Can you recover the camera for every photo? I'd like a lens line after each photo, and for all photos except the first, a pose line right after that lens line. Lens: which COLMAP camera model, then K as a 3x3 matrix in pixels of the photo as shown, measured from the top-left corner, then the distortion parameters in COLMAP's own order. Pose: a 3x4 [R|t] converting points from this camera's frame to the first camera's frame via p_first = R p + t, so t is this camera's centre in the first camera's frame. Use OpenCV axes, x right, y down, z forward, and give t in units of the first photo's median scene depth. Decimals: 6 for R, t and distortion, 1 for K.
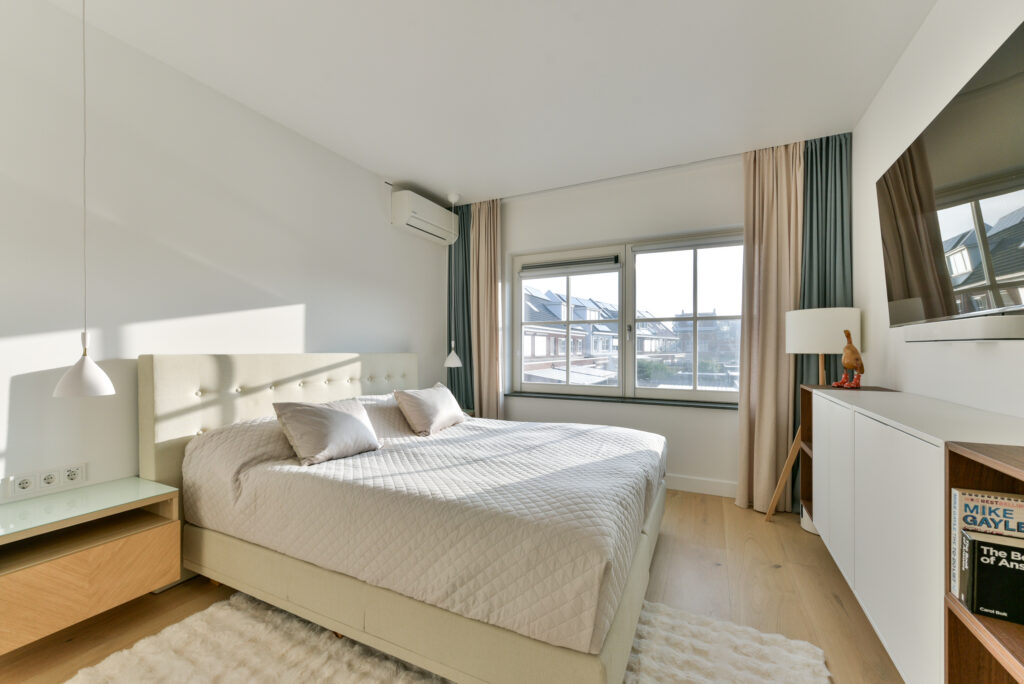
lens RADIAL K [[408.4, 0, 484.2], [0, 408.4, 351.2], [0, 0, 1]] dist [0.001763, -0.001560]
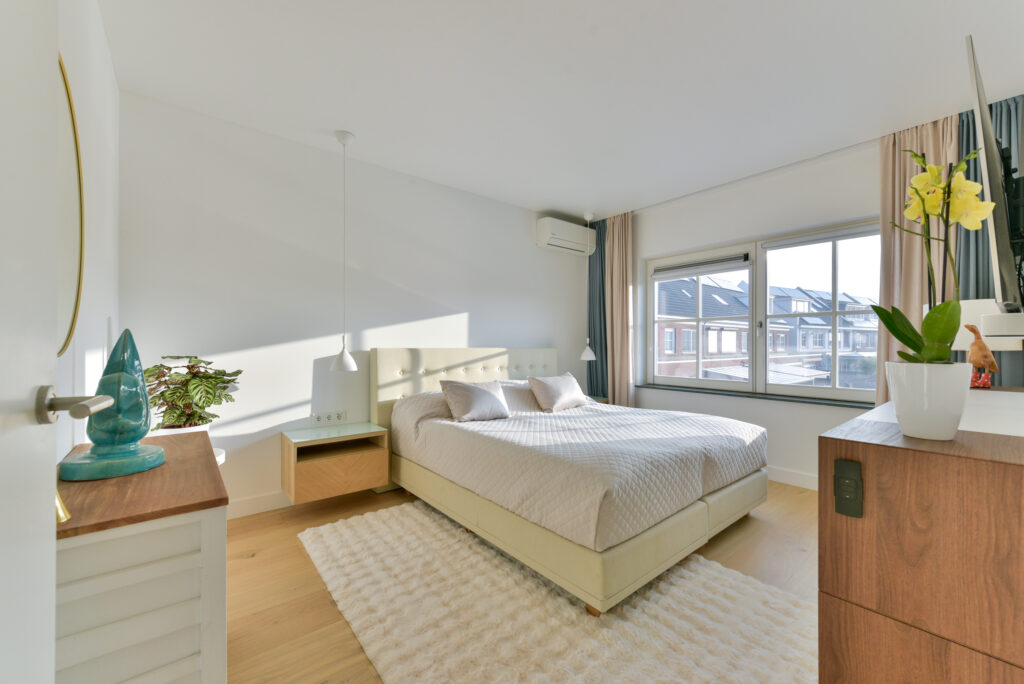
lens RADIAL K [[408.4, 0, 518.0], [0, 408.4, 345.0], [0, 0, 1]] dist [0.001763, -0.001560]
pose [[0.920842, 0.001237, -0.389934, 0.267266], [-0.002884, 0.999989, -0.003638, 0.000210], [0.389925, 0.004474, 0.920836, -0.221946]]
